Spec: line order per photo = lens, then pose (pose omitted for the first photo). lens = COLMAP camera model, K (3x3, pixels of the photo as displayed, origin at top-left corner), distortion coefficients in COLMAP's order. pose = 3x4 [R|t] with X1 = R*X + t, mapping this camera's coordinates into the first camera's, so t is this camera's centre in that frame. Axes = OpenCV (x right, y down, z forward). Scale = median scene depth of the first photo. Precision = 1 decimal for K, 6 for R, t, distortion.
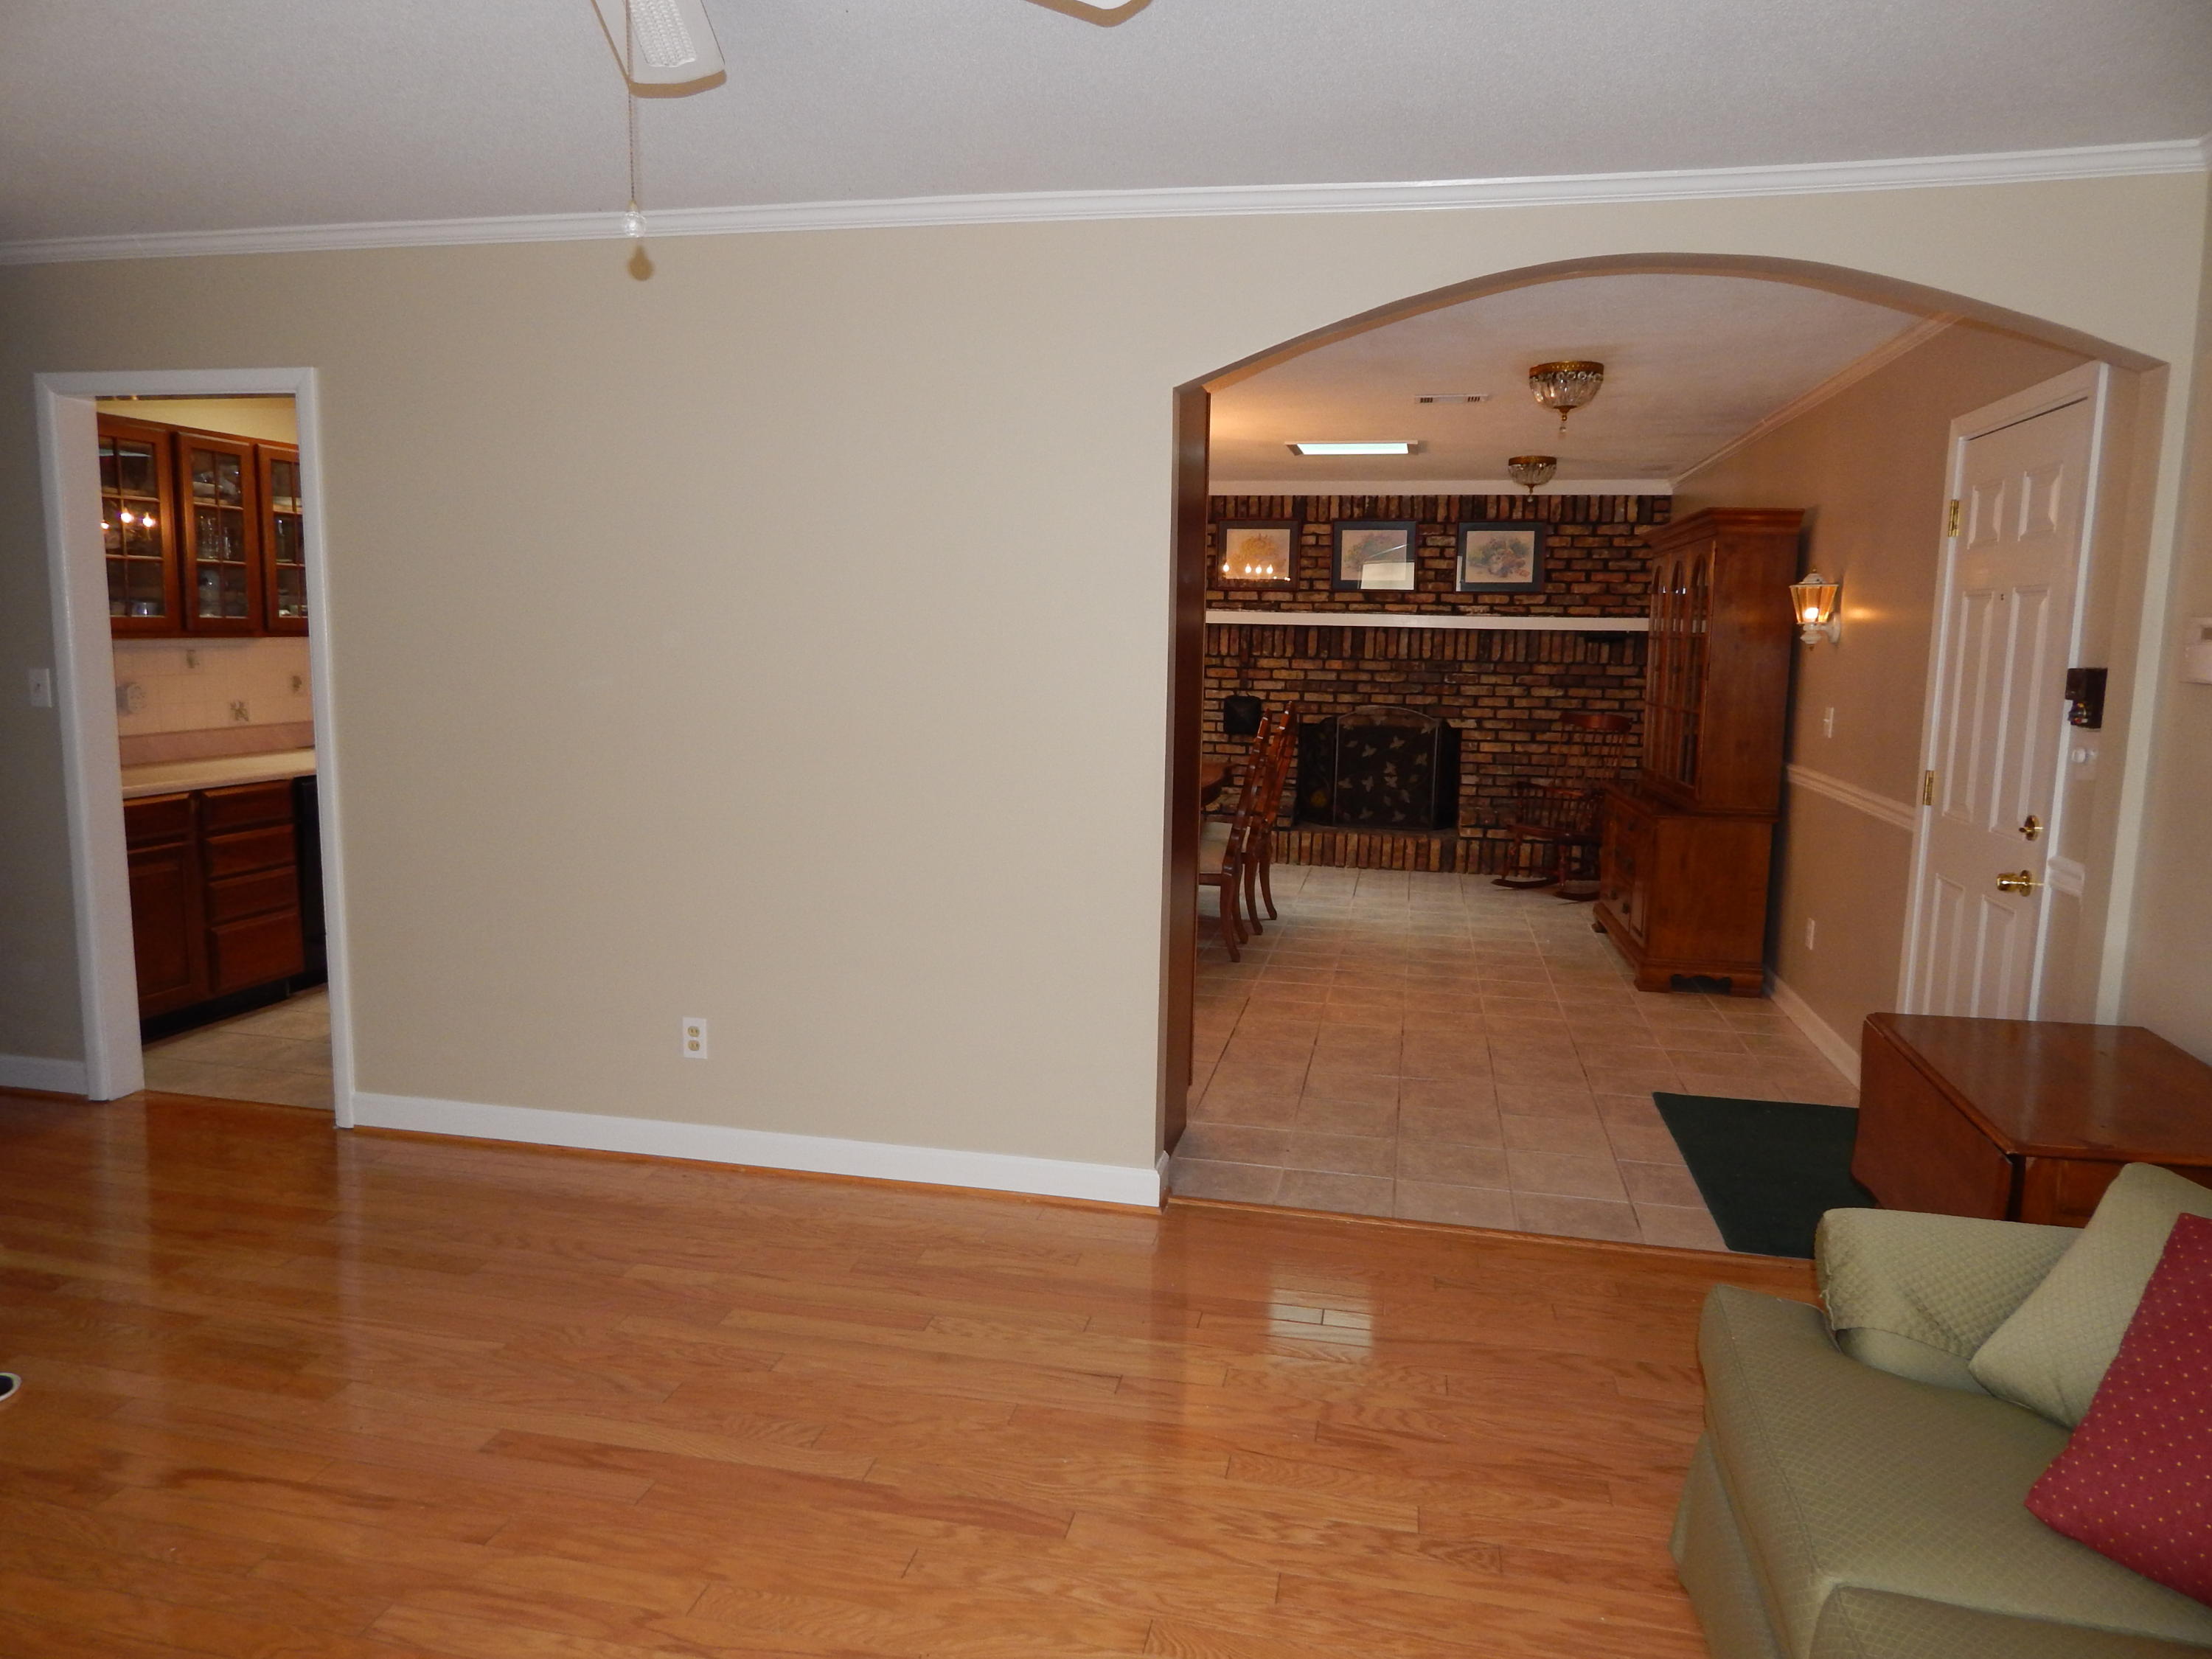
lens RADIAL K [[1453.1, 0, 1093.2], [0, 1453.1, 808.6], [0, 0, 1]] dist [0.006975, -0.005258]
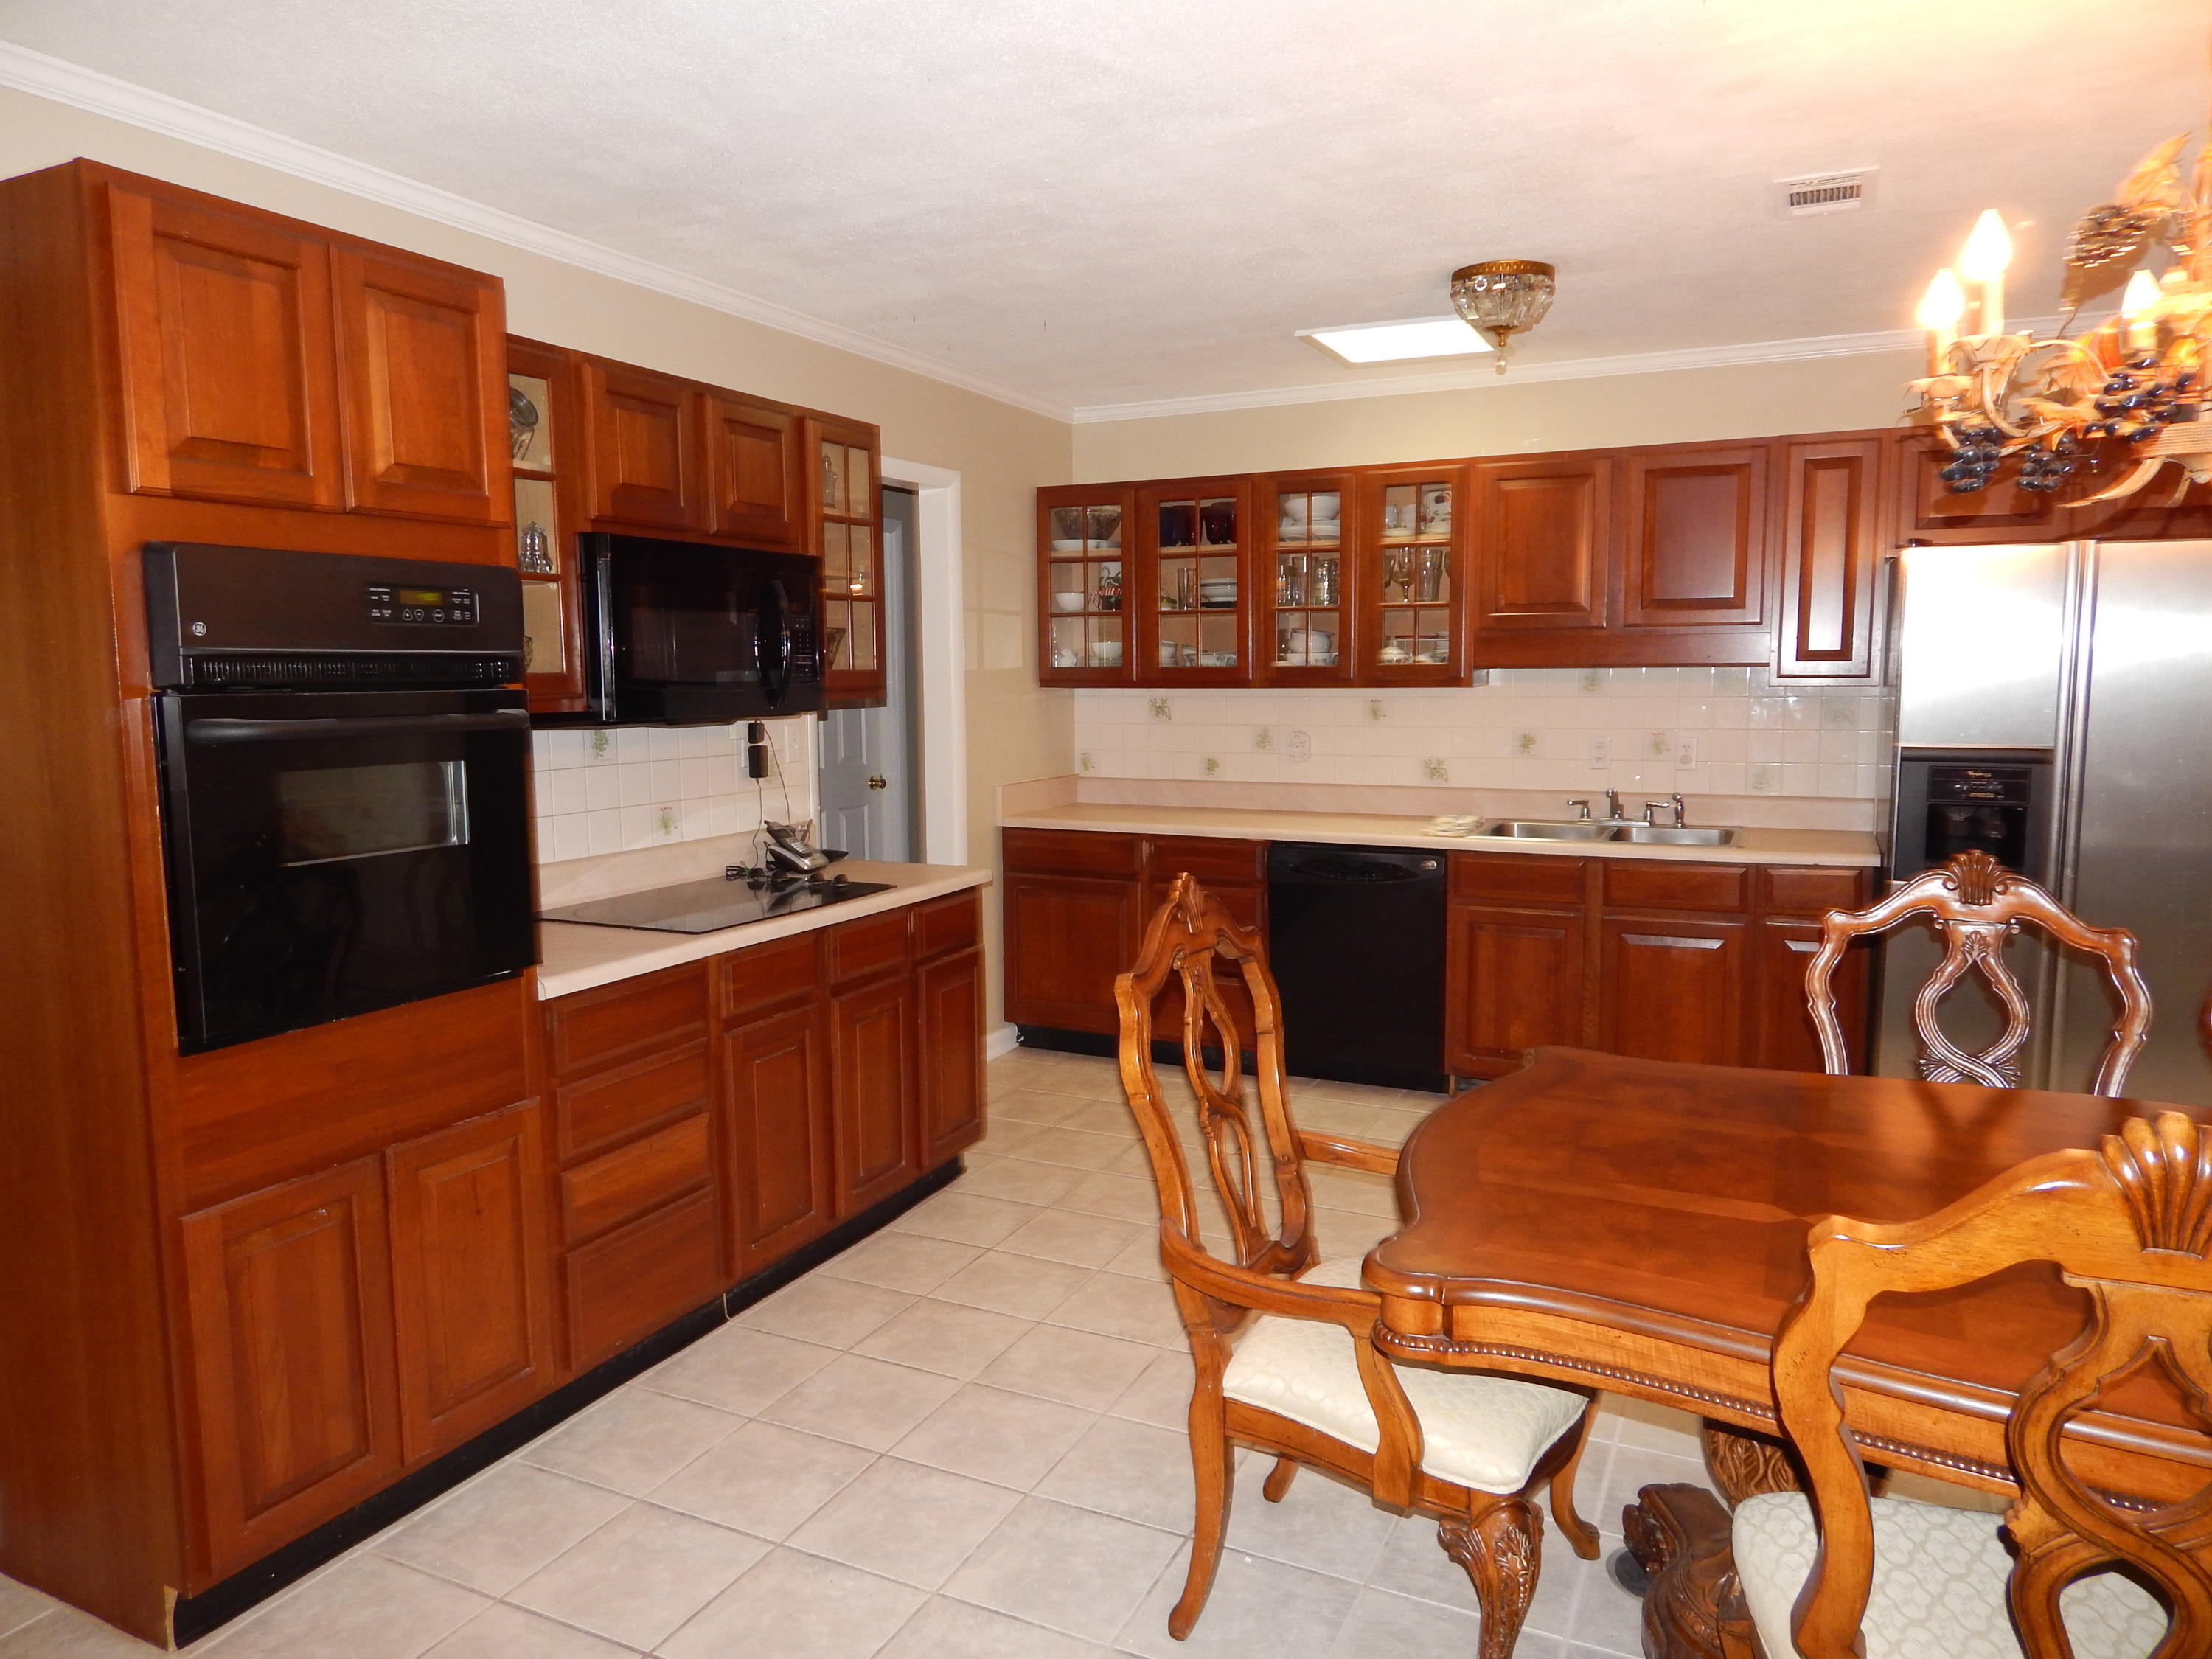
lens RADIAL K [[1453.1, 0, 1111.1], [0, 1453.1, 827.5], [0, 0, 1]] dist [0.006975, -0.005258]
pose [[-0.222587, 0.091753, -0.970586, 0.330234], [-0.117746, 0.985744, 0.120189, -0.116865], [0.967776, 0.141036, -0.208610, 1.006848]]
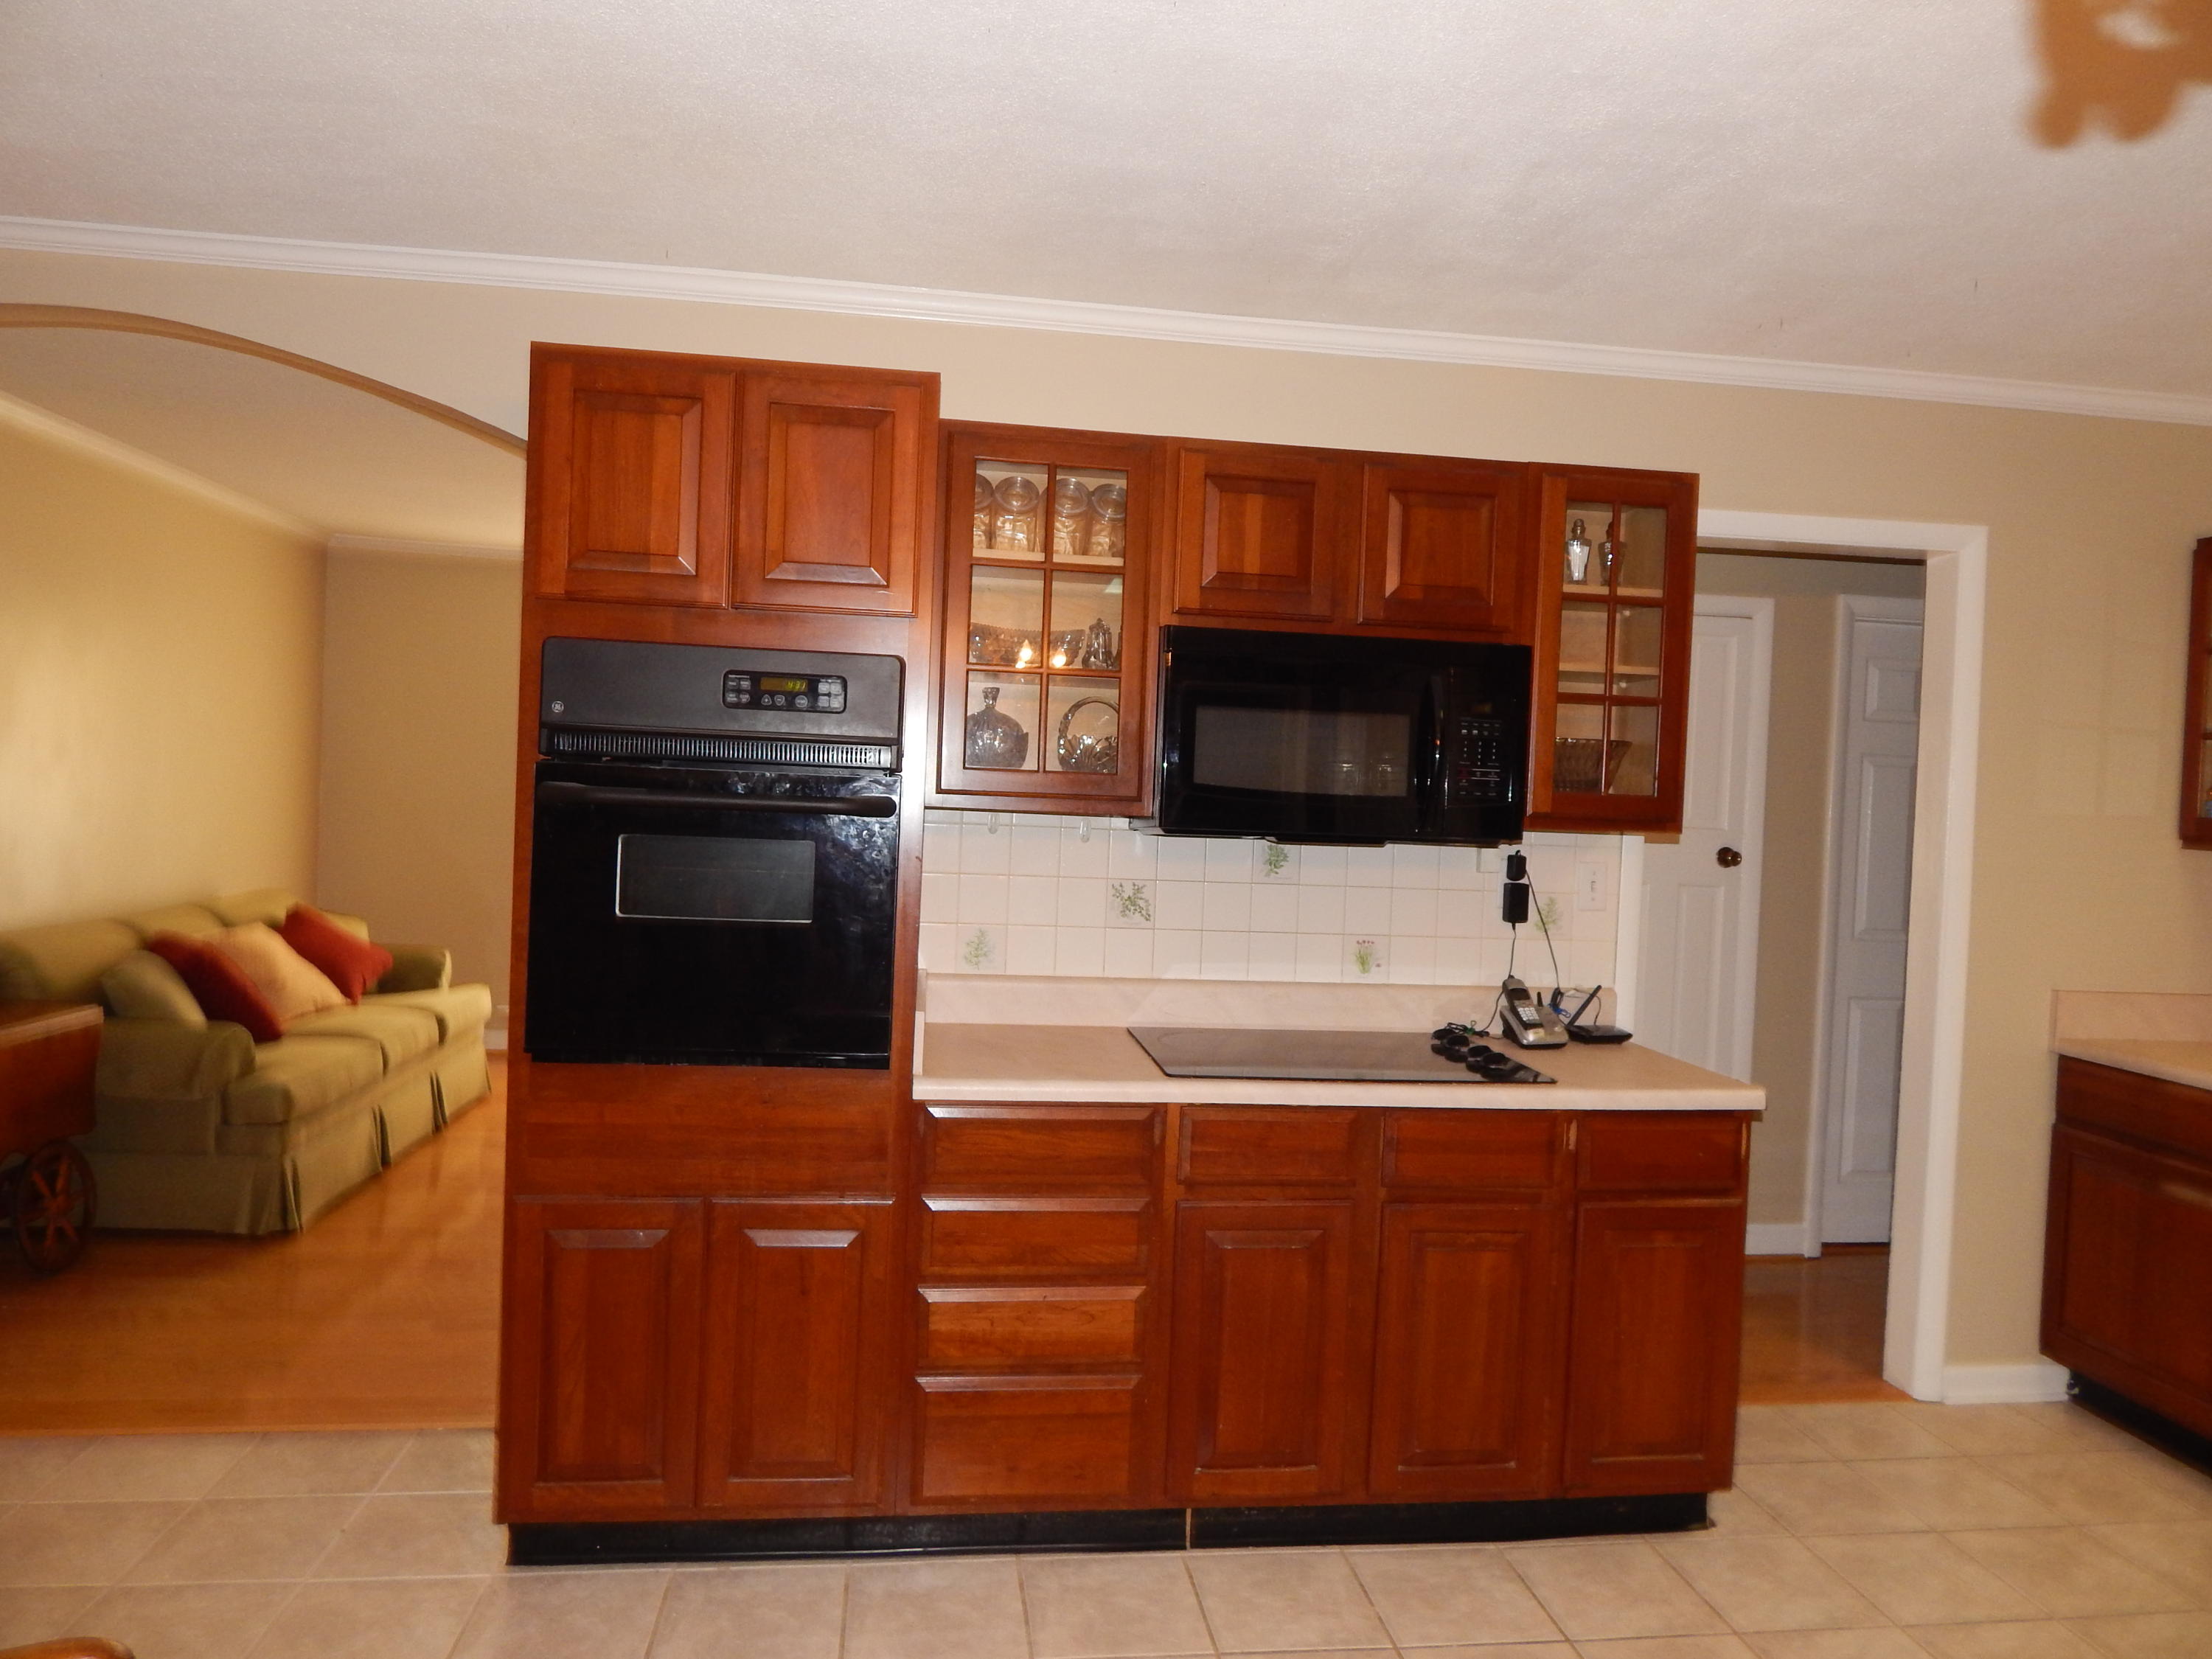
lens RADIAL K [[1453.1, 0, 1103.5], [0, 1453.1, 829.5], [0, 0, 1]] dist [0.006975, -0.005258]
pose [[-0.935427, -0.045736, -0.350548, 0.038569], [-0.098701, 0.985952, 0.134745, -0.133182], [0.339461, 0.160644, -0.926801, 1.159828]]
